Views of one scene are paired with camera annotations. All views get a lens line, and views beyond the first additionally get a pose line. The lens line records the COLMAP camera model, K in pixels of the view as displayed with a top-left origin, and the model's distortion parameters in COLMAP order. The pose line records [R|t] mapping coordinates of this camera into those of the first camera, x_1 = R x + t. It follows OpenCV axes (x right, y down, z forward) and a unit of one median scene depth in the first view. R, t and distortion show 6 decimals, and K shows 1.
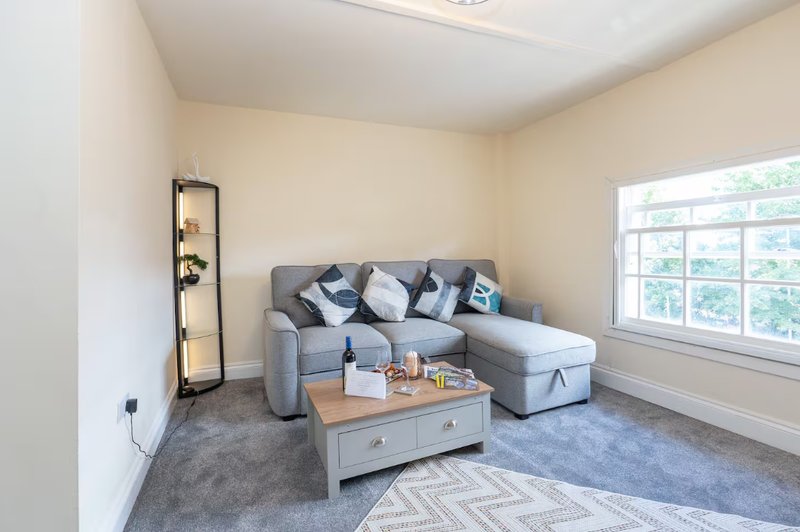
lens RADIAL K [[379.9, 0, 400.4], [0, 379.9, 246.5], [0, 0, 1]] dist [-0.010036, 0.004713]
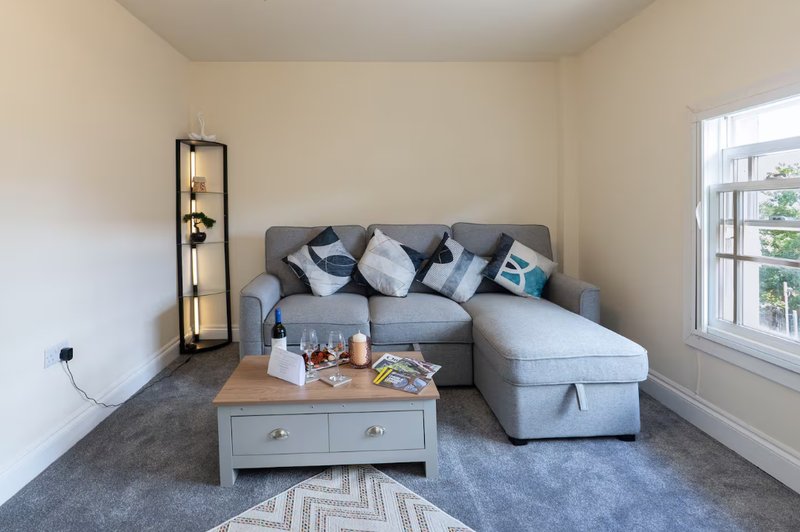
lens RADIAL K [[433.9, 0, 373.4], [0, 433.9, 200.3], [0, 0, 1]] dist [-0.003816, 0.000375]
pose [[0.930949, 0.005027, -0.365114, 0.307036], [-0.007368, 0.999960, -0.005020, -0.009880], [0.365074, 0.007364, 0.930949, 0.093706]]
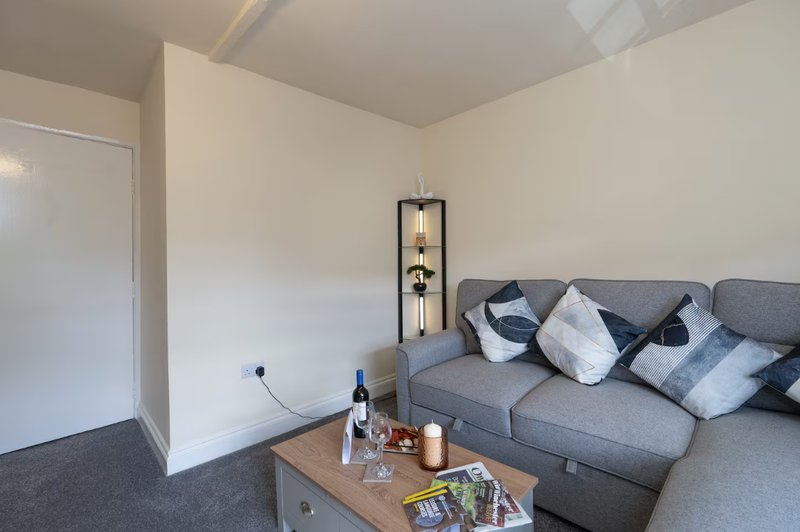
lens RADIAL K [[364.3, 0, 402.2], [0, 364.3, 272.5], [0, 0, 1]] dist [-0.009541, 0.004579]
pose [[0.362977, 0.029837, -0.931320, 0.431375], [0.020495, 0.998990, 0.039992, -0.001057], [0.931573, -0.033604, 0.361999, 0.566824]]
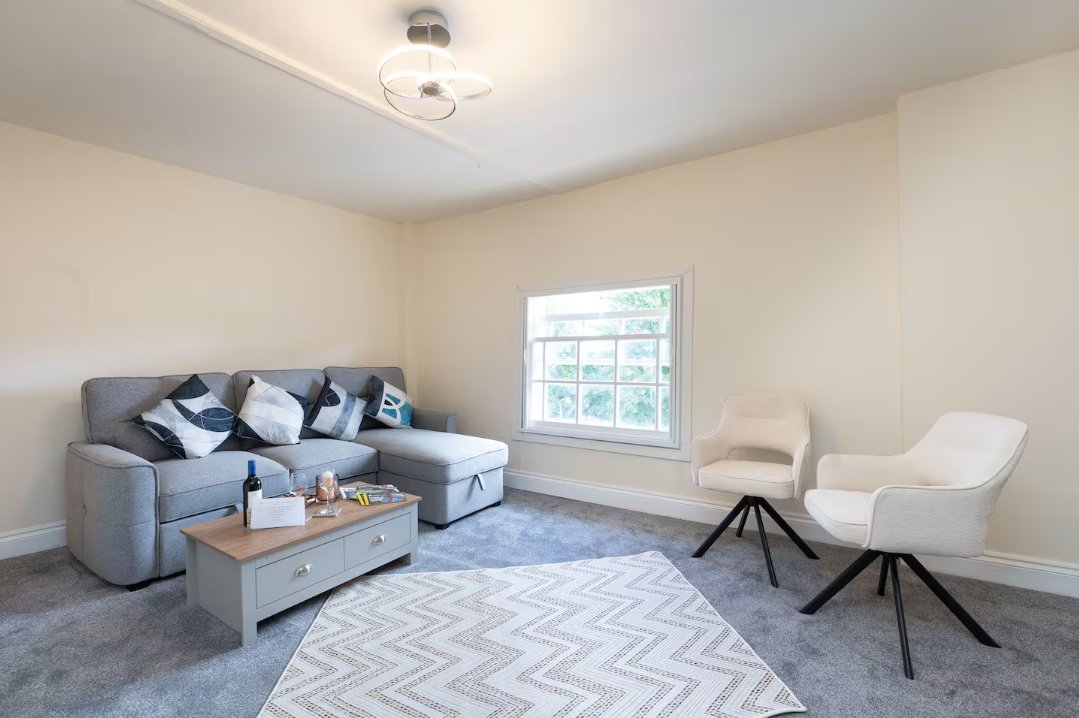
lens RADIAL K [[491.4, 0, 537.0], [0, 491.4, 361.8], [0, 0, 1]] dist [-0.009541, 0.004579]
pose [[0.843661, 0.001290, 0.536875, -0.130336], [-0.013815, 0.999718, 0.019308, -0.004814], [-0.536698, -0.023706, 0.843441, -0.161310]]
